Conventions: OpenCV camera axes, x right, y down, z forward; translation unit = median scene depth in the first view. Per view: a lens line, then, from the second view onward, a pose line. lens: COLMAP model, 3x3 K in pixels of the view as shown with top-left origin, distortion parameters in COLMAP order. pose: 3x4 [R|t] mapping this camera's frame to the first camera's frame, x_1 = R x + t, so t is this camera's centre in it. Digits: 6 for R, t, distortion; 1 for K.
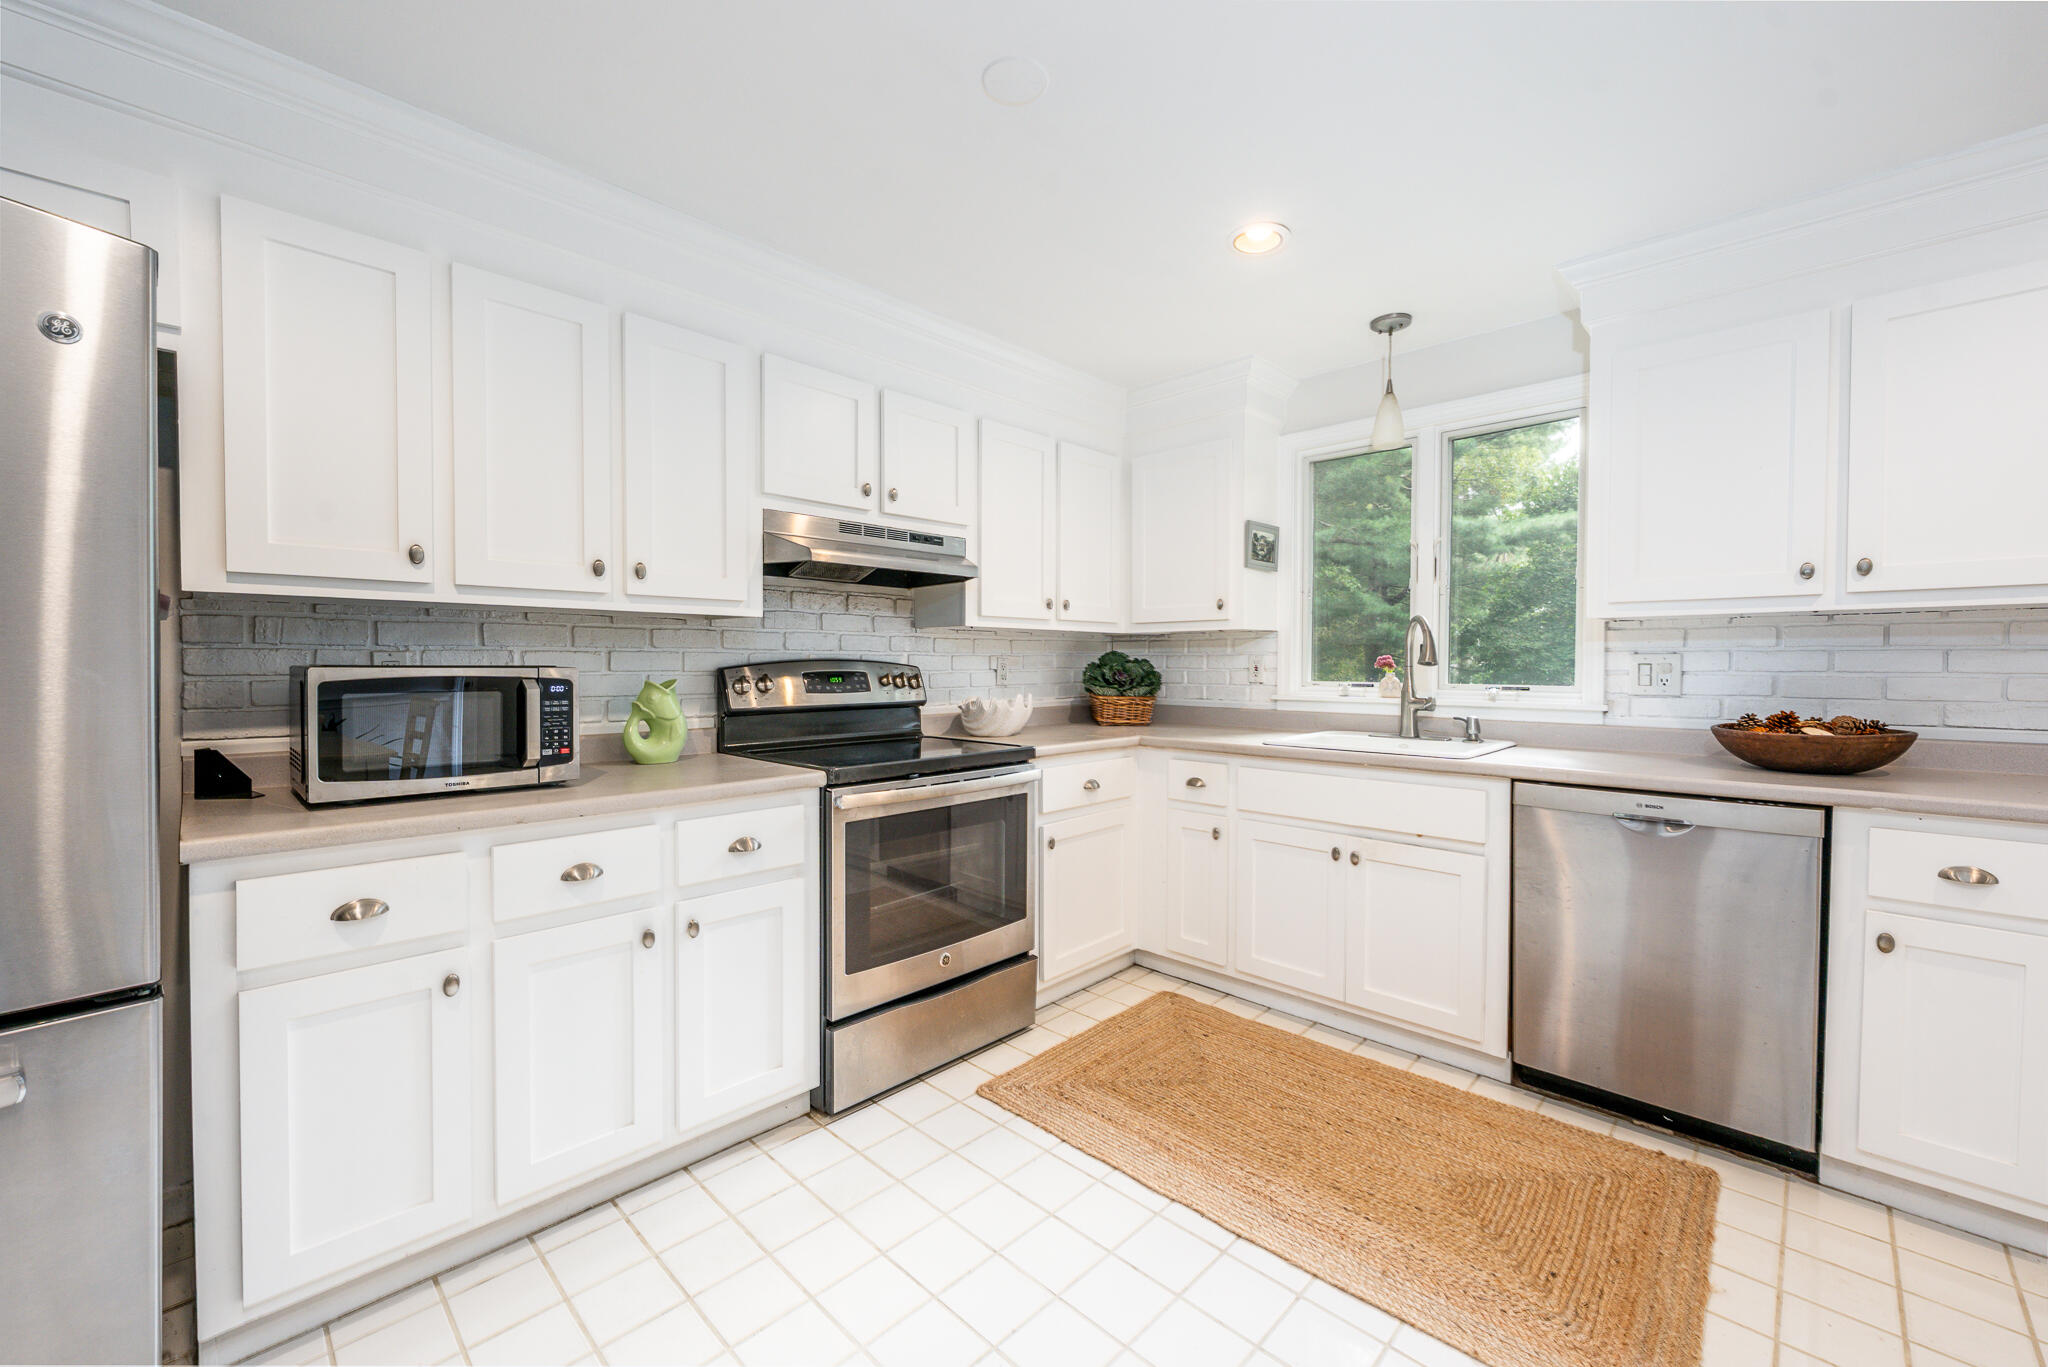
lens RADIAL K [[825.8, 0, 1033.1], [0, 825.8, 677.5], [0, 0, 1]] dist [0.001341, -0.000539]
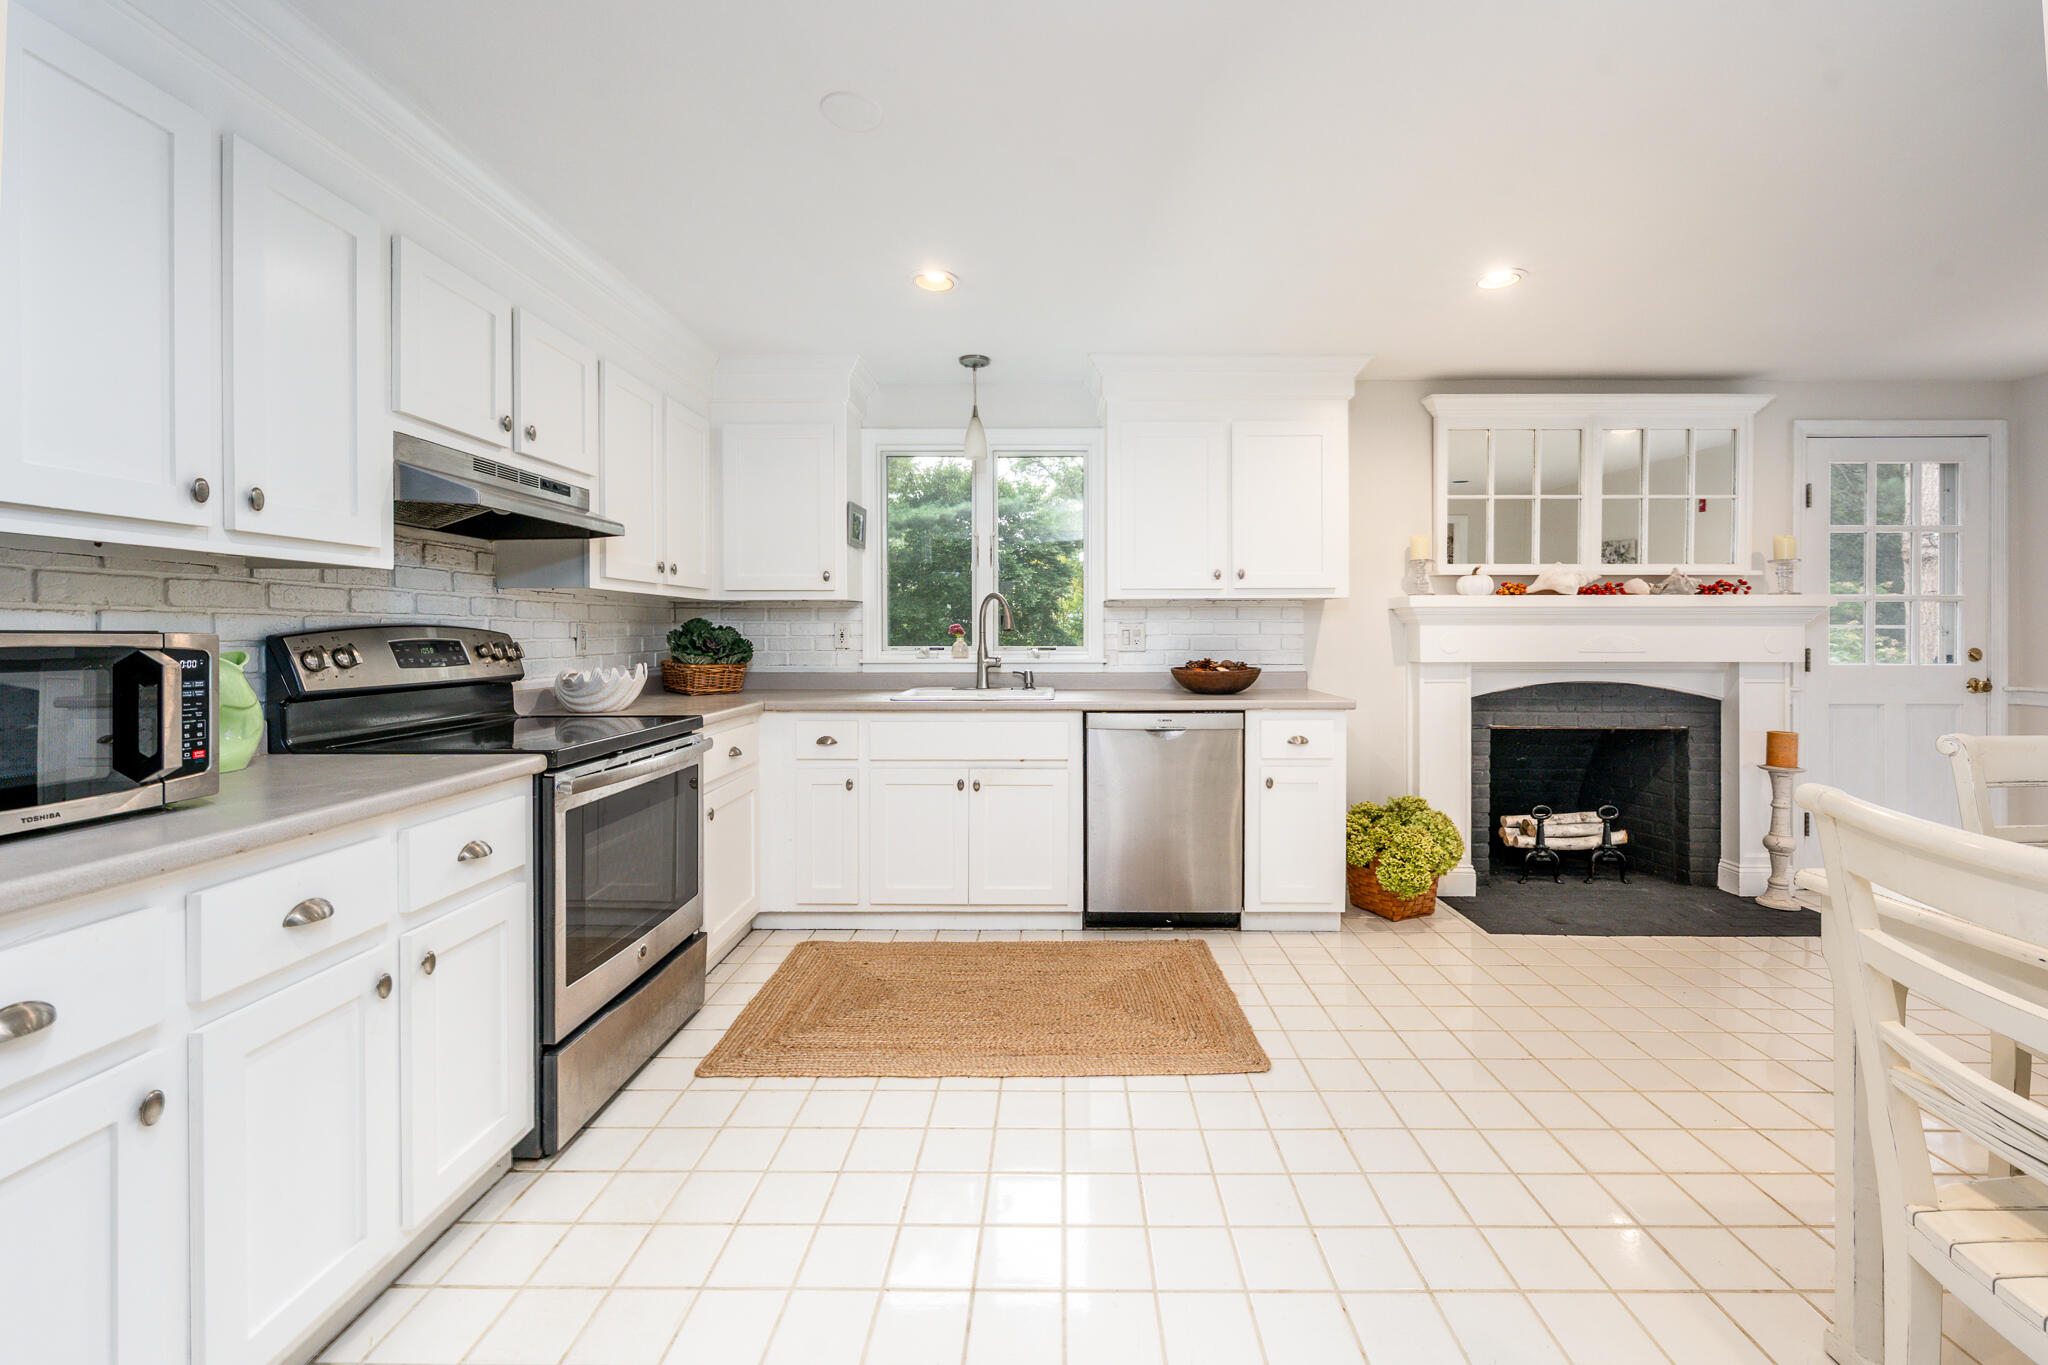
lens RADIAL K [[825.8, 0, 1067.6], [0, 825.8, 634.4], [0, 0, 1]] dist [0.001341, -0.000539]
pose [[0.719380, -0.004371, 0.694603, -0.408855], [0.015975, 0.999820, -0.010254, 0.005840], [-0.694433, 0.018473, 0.719321, 0.000792]]
